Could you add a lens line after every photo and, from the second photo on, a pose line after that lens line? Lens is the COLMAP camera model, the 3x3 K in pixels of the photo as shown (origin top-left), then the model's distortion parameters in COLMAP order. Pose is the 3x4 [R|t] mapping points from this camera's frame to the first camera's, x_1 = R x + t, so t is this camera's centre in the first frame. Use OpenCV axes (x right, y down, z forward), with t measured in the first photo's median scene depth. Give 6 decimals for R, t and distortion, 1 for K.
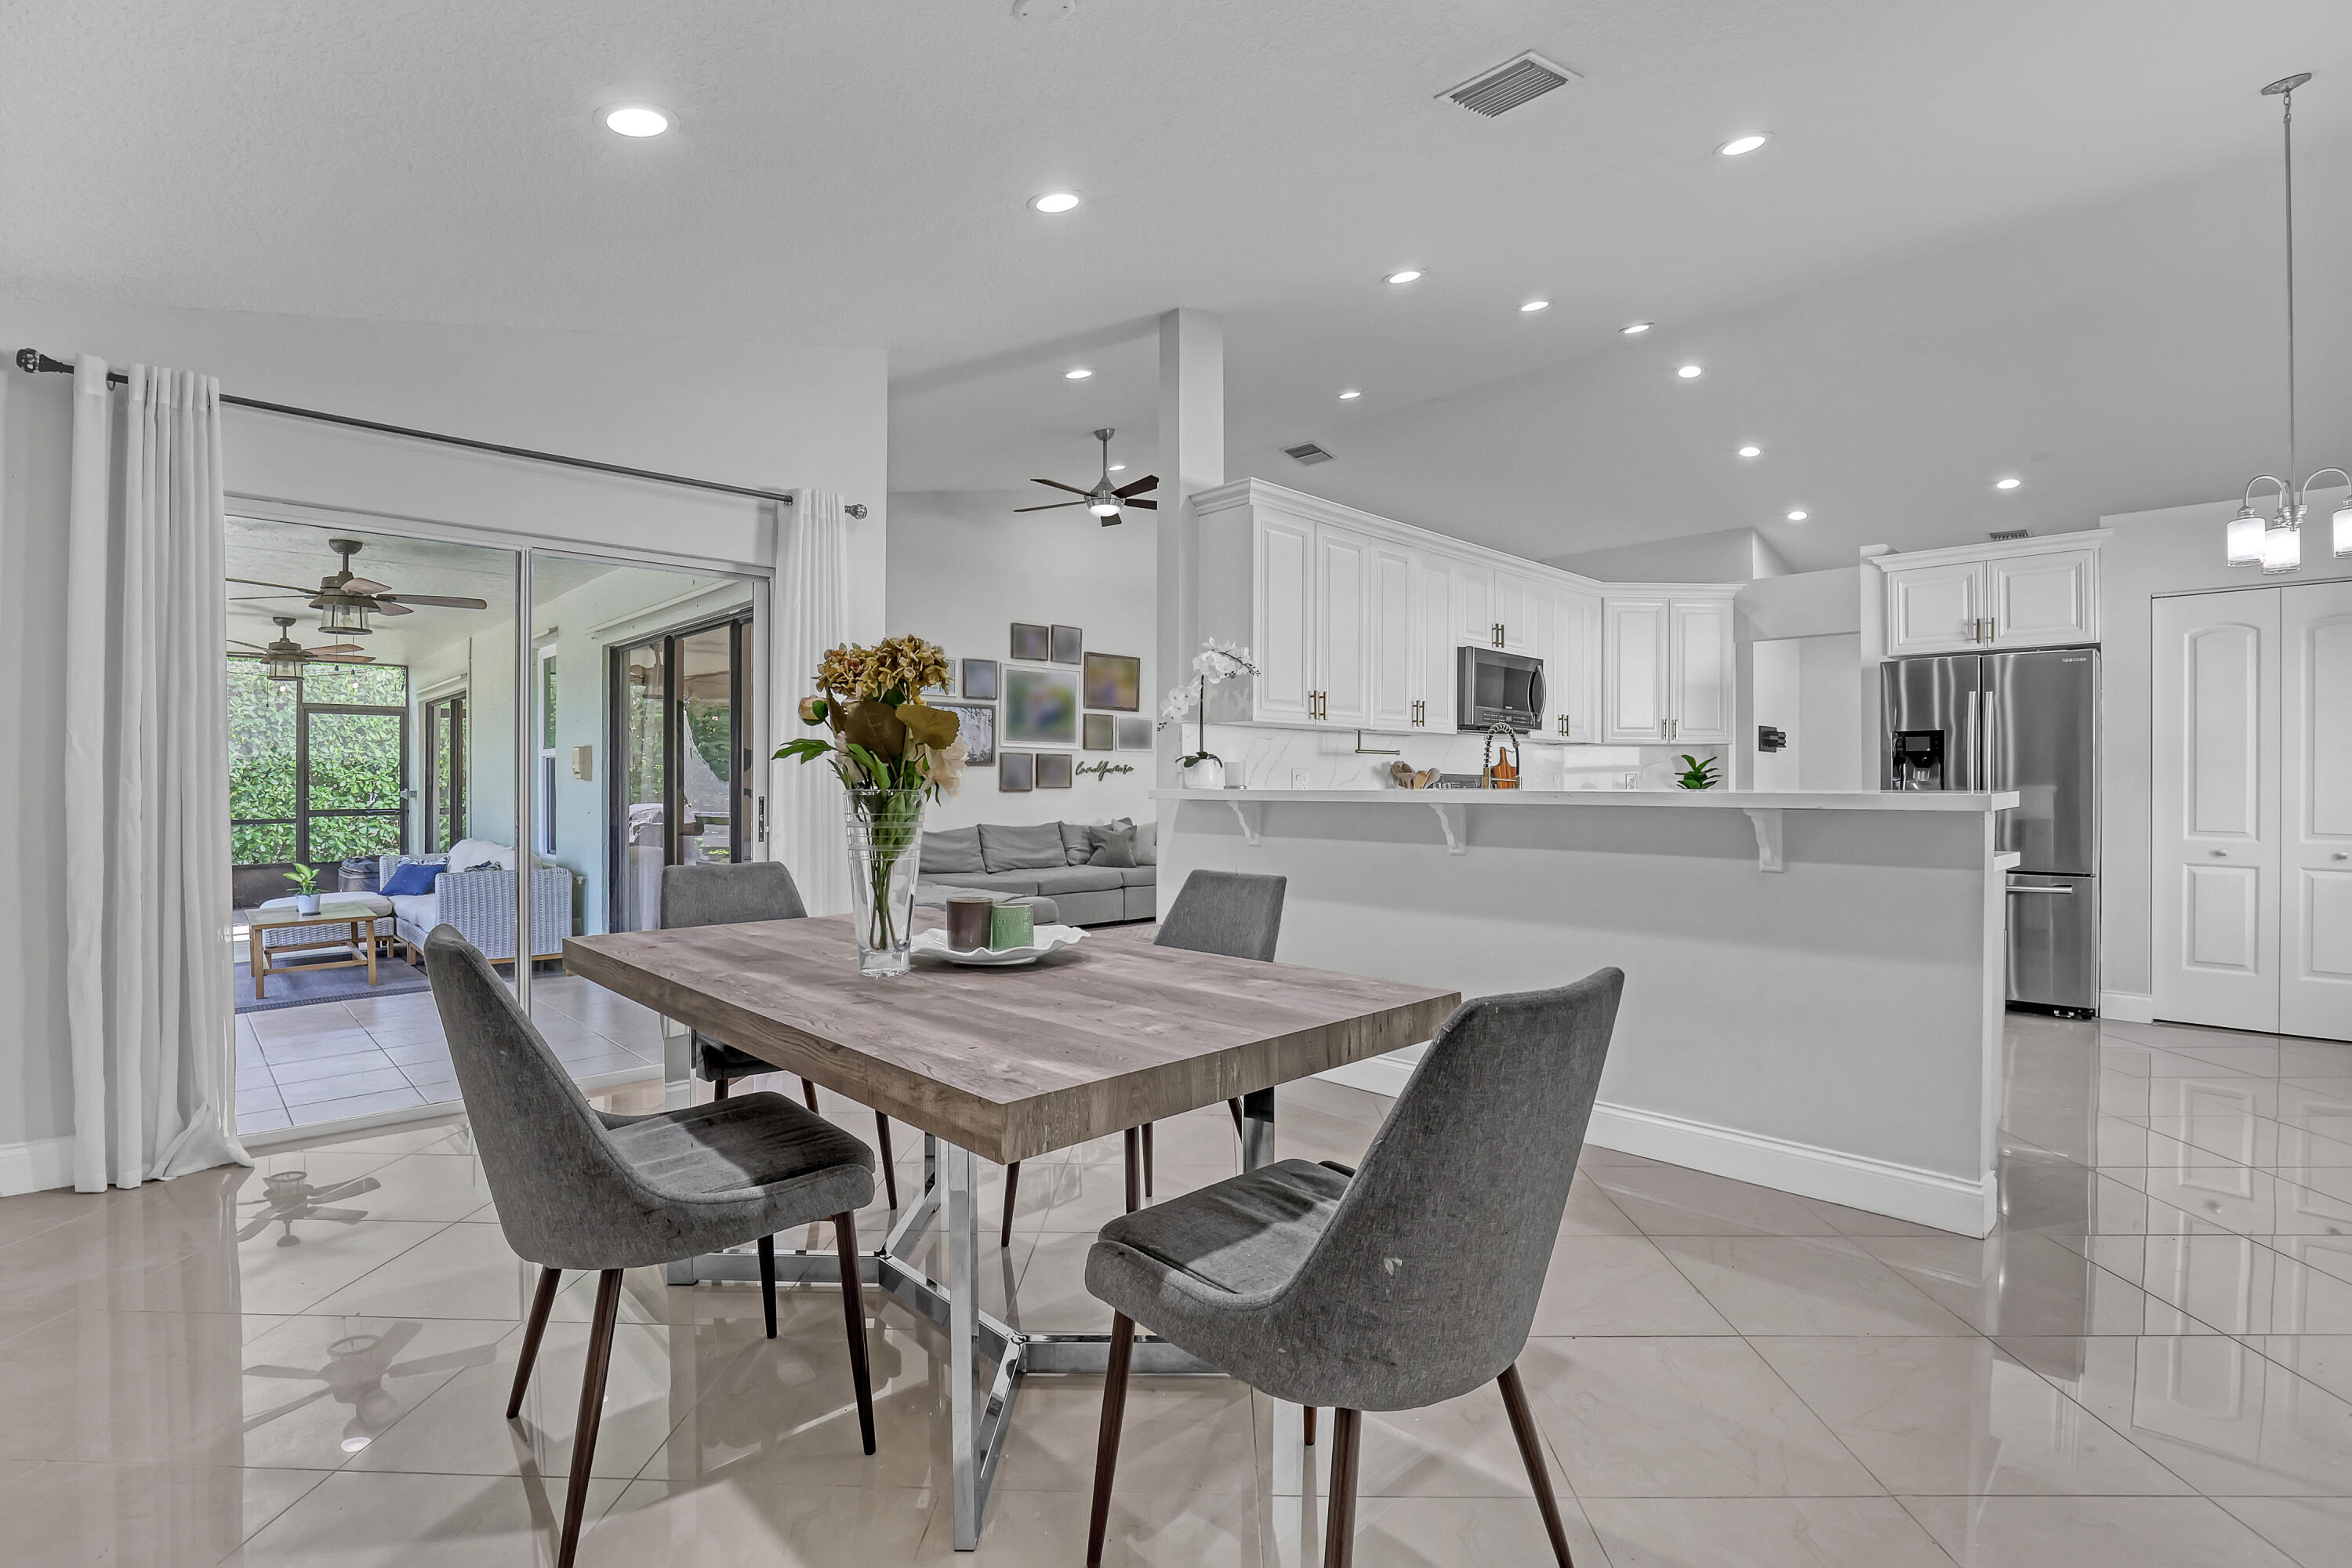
lens RADIAL K [[1116.0, 0, 1183.6], [0, 1116.0, 789.3], [0, 0, 1]] dist [-0.027619, 0.000842]
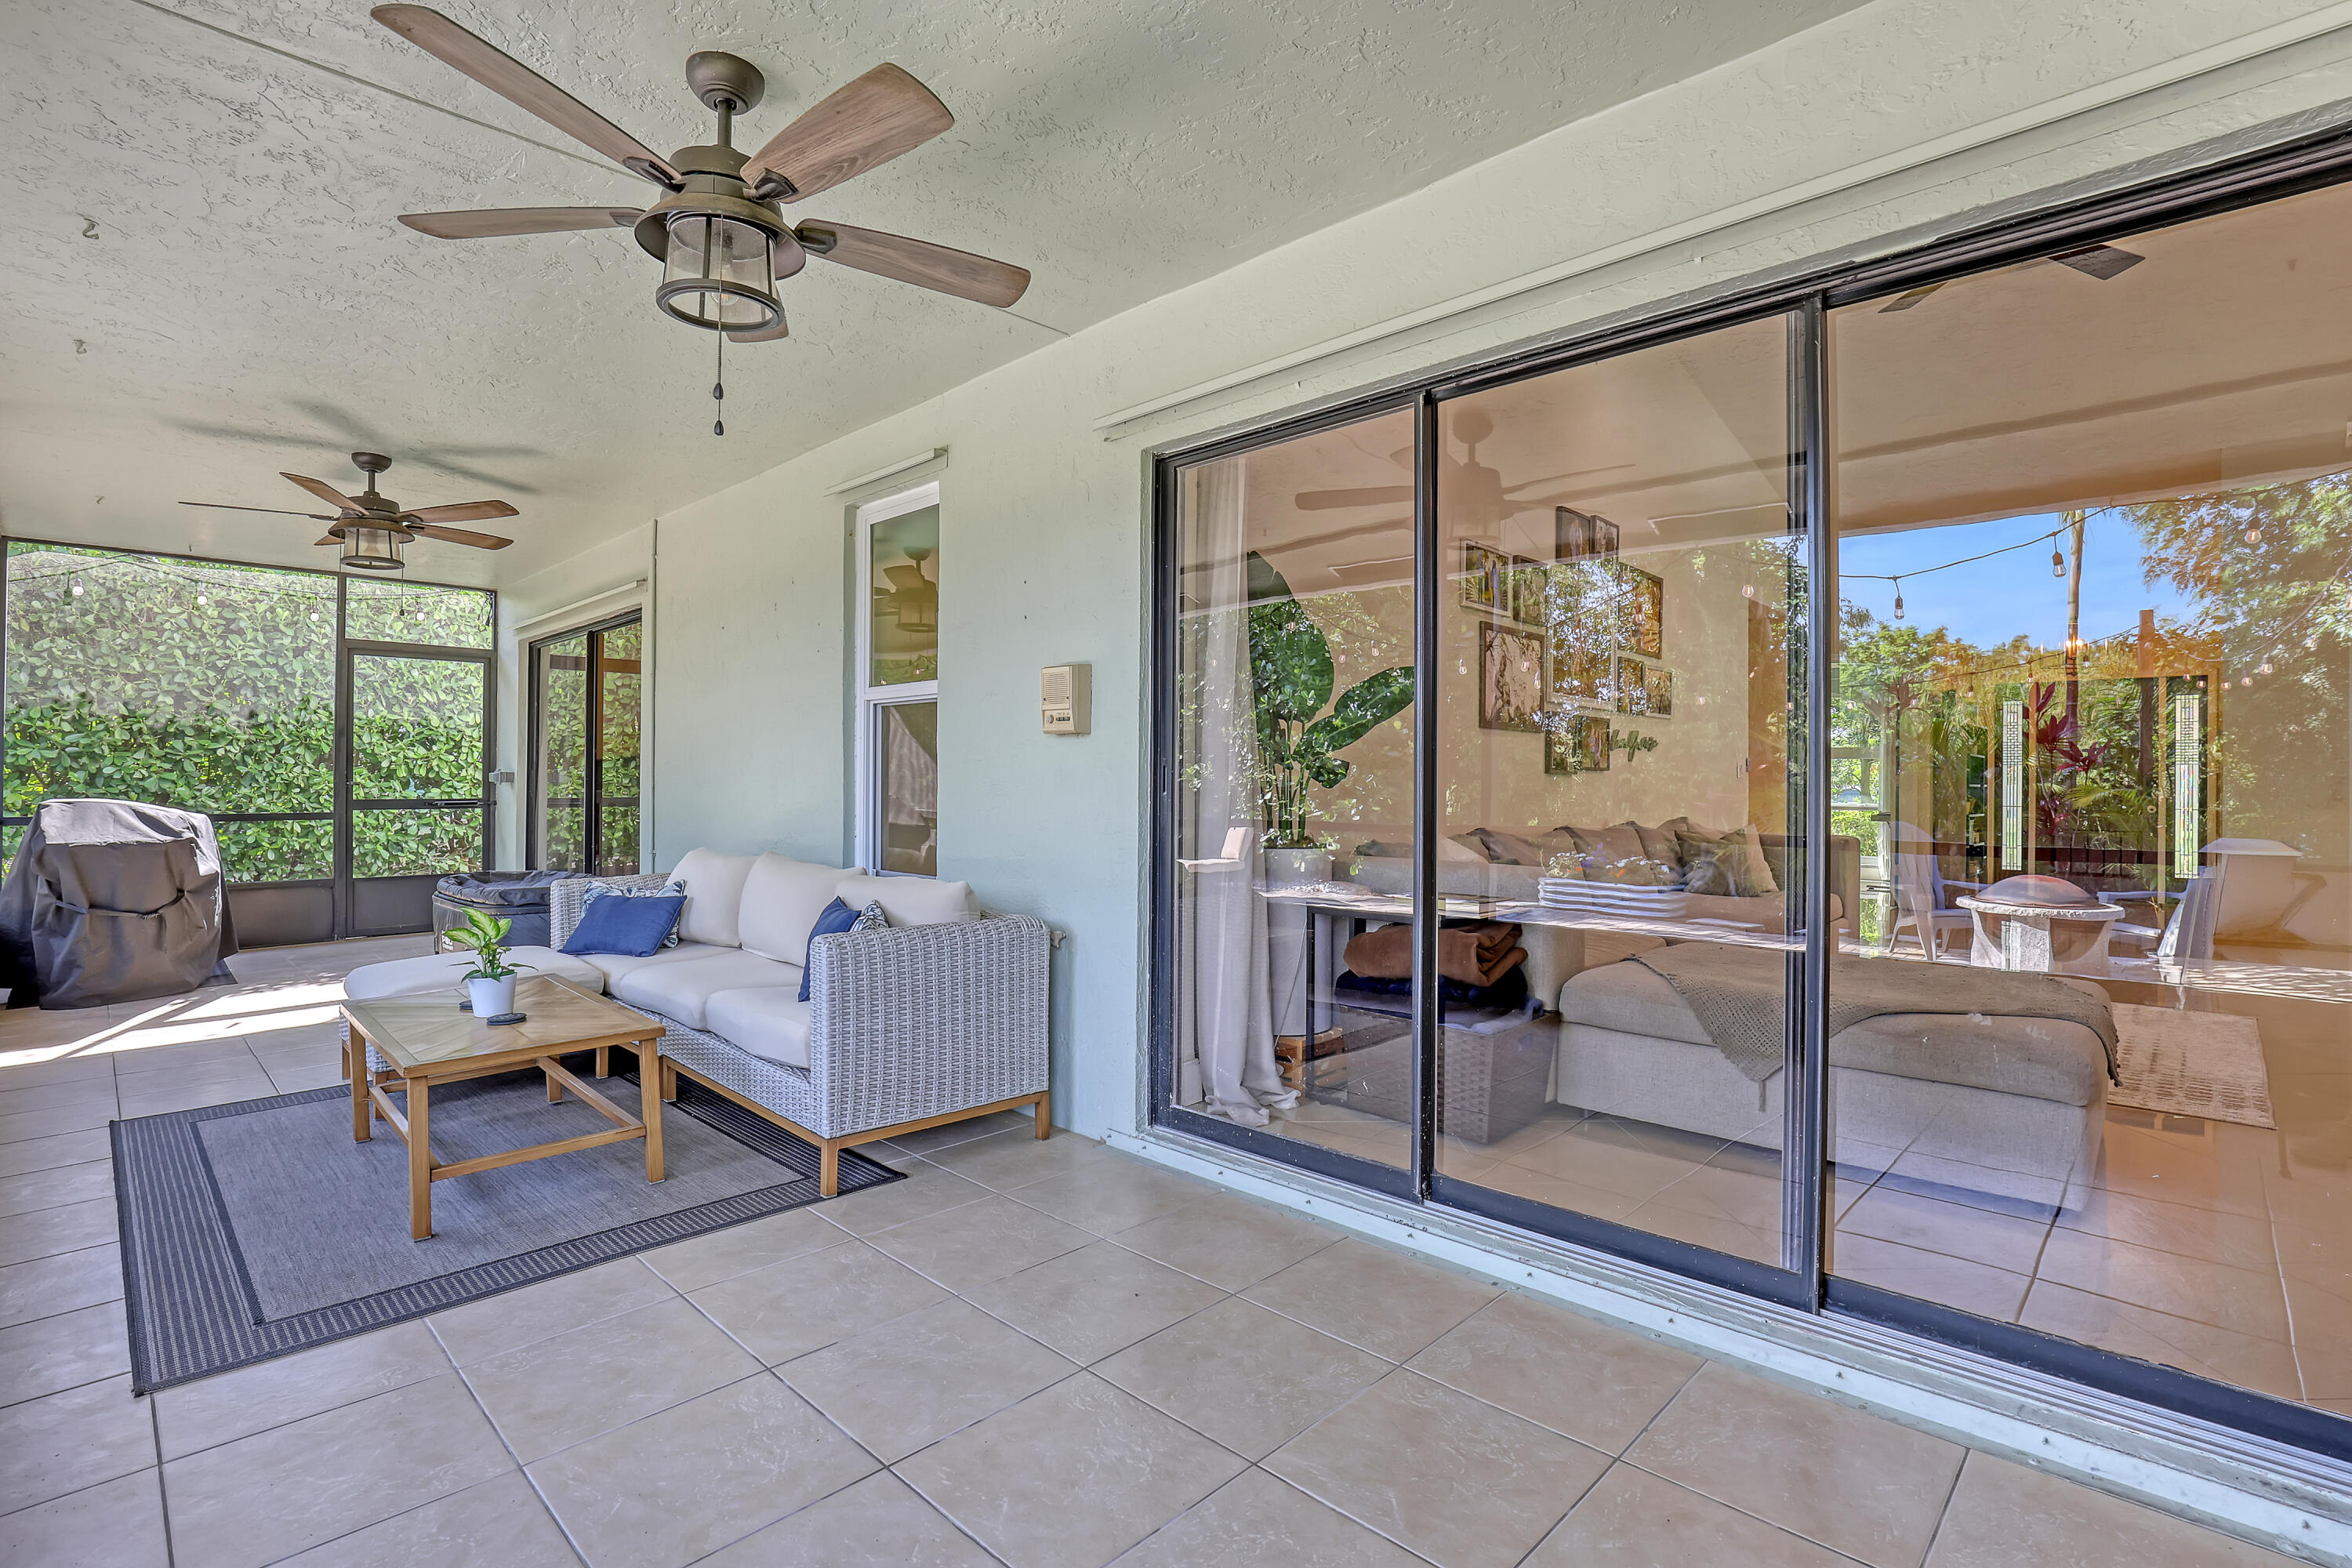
lens RADIAL K [[1116.0, 0, 1183.6], [0, 1116.0, 789.3], [0, 0, 1]] dist [-0.027619, 0.000842]
pose [[0.999382, 0.005829, 0.034673, -0.387659], [-0.005844, 0.999983, 0.000324, 0.011453], [-0.034670, -0.000526, 0.999399, 0.385855]]
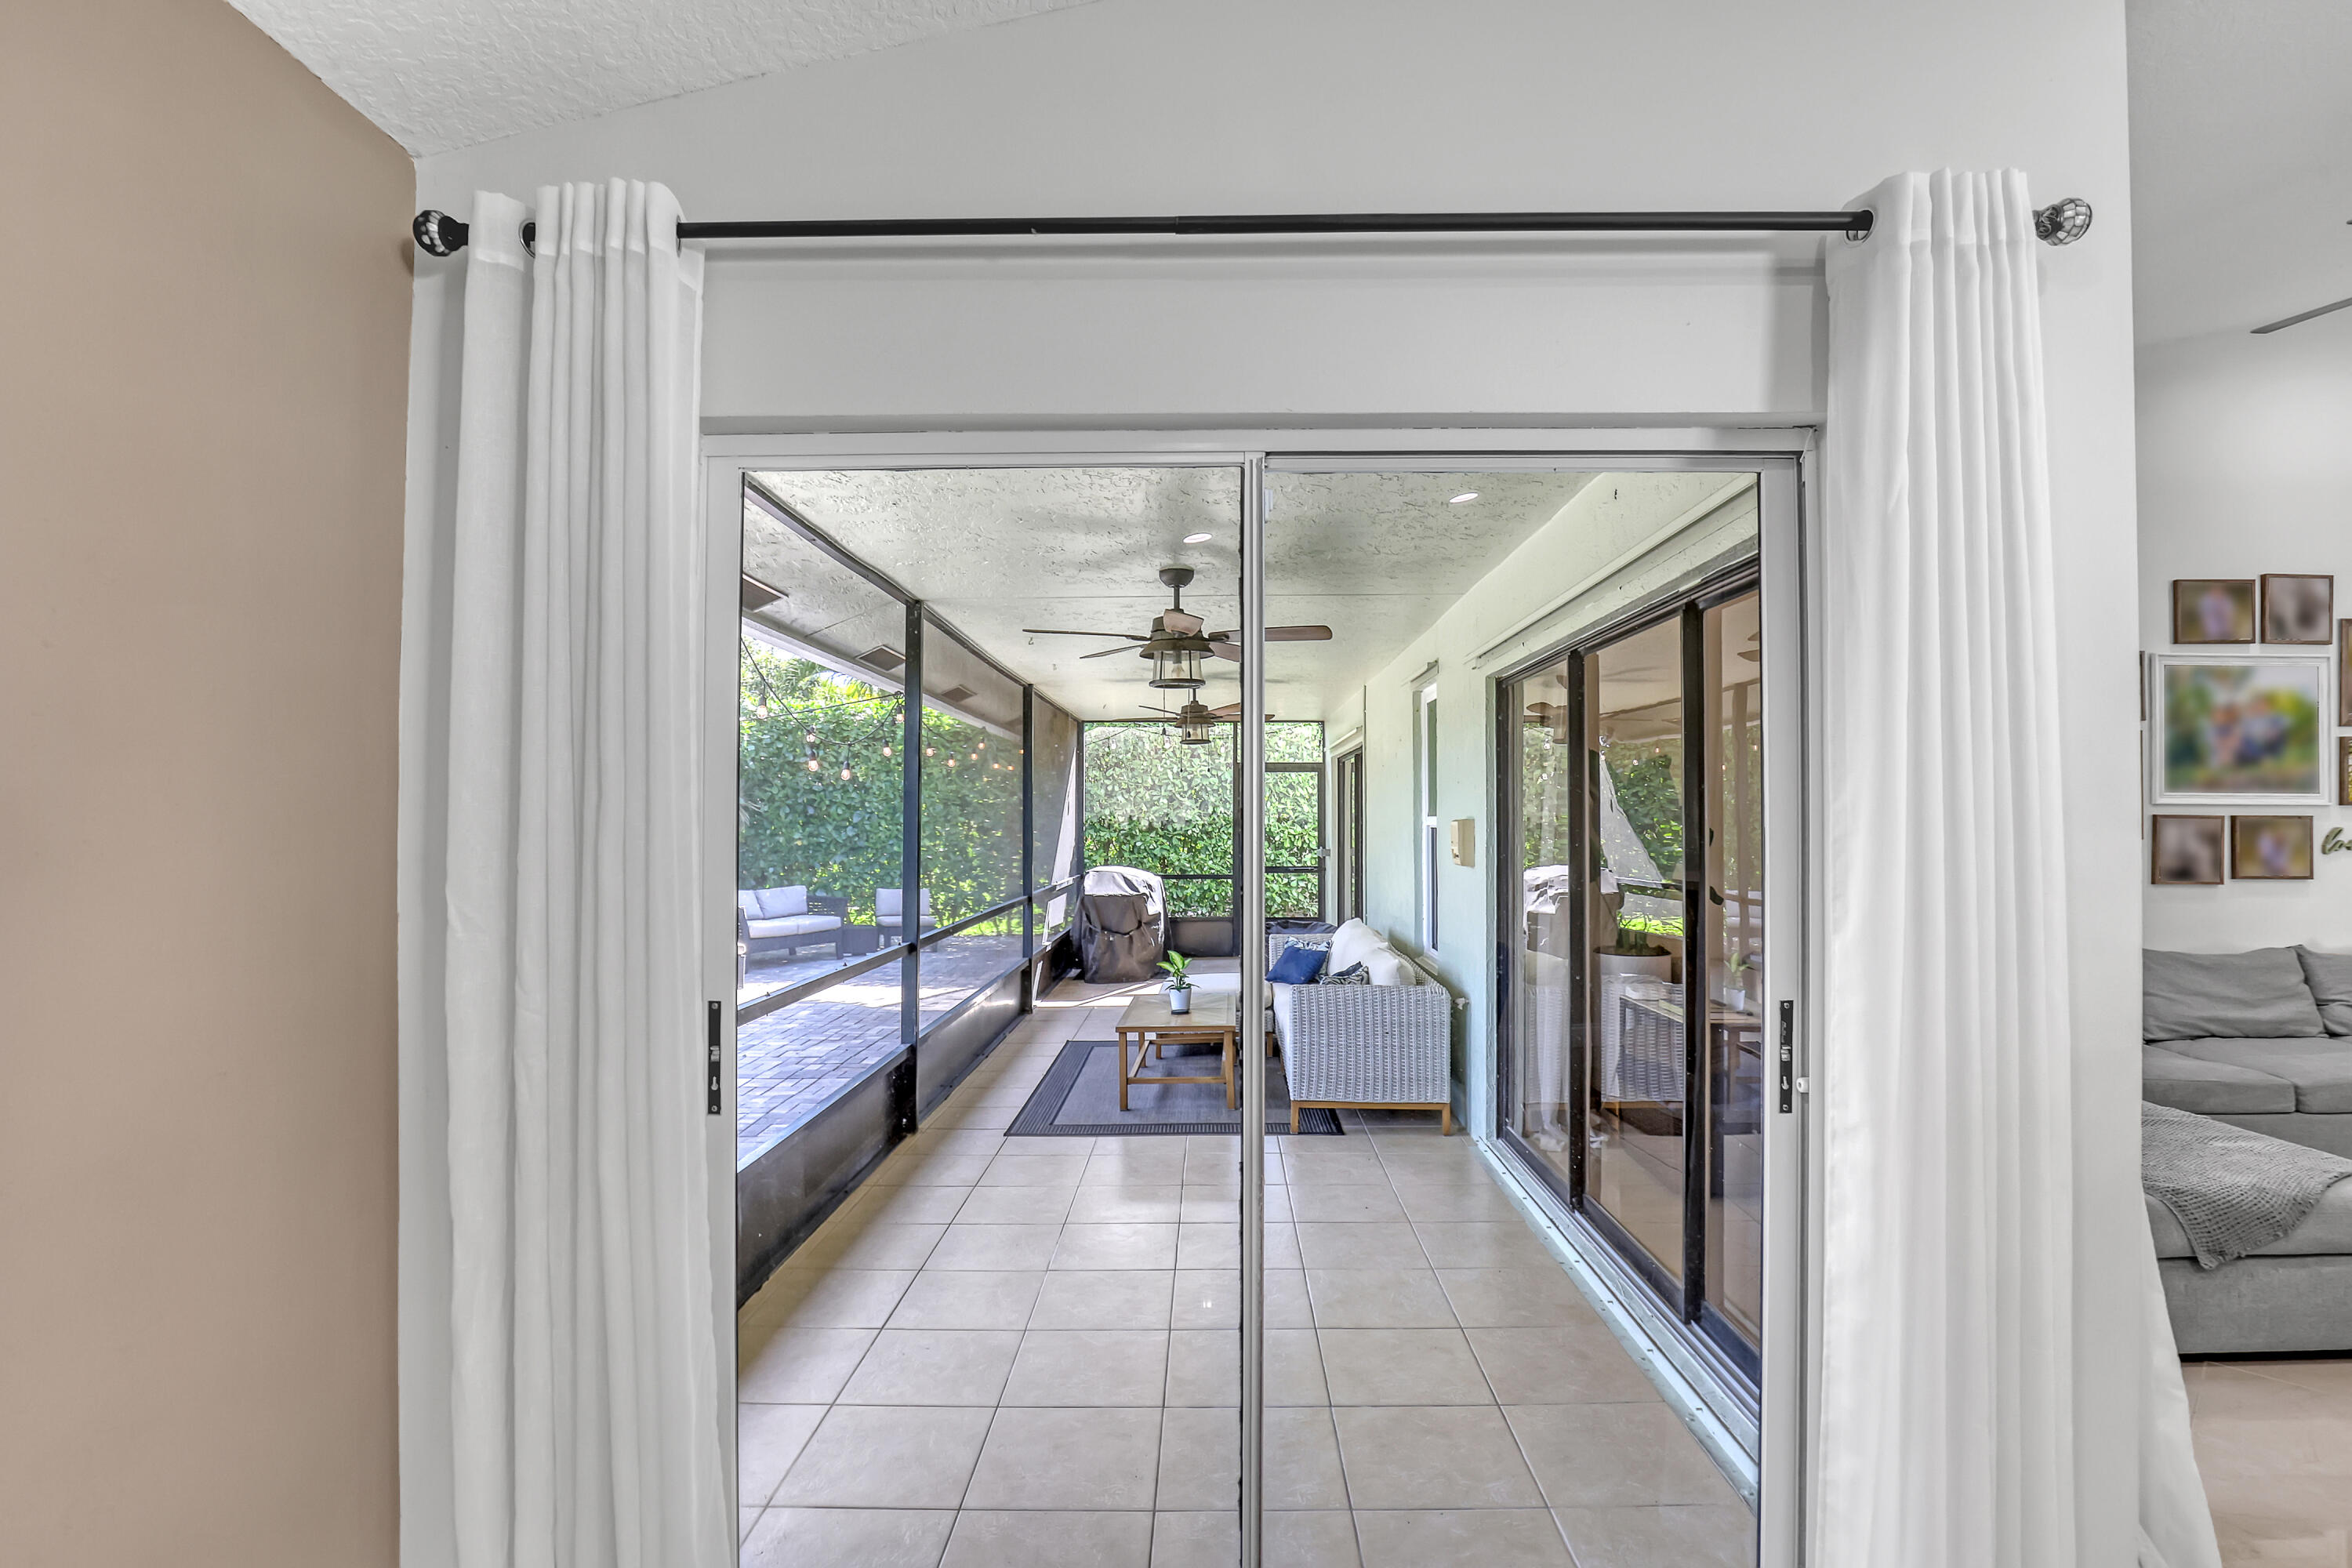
lens RADIAL K [[1116.0, 0, 1183.6], [0, 1116.0, 789.3], [0, 0, 1]] dist [-0.027619, 0.000842]
pose [[0.708543, -0.018765, -0.705418, -0.119668], [-0.002998, 0.999557, -0.029601, -0.027399], [0.705661, 0.023089, 0.708173, 0.268207]]
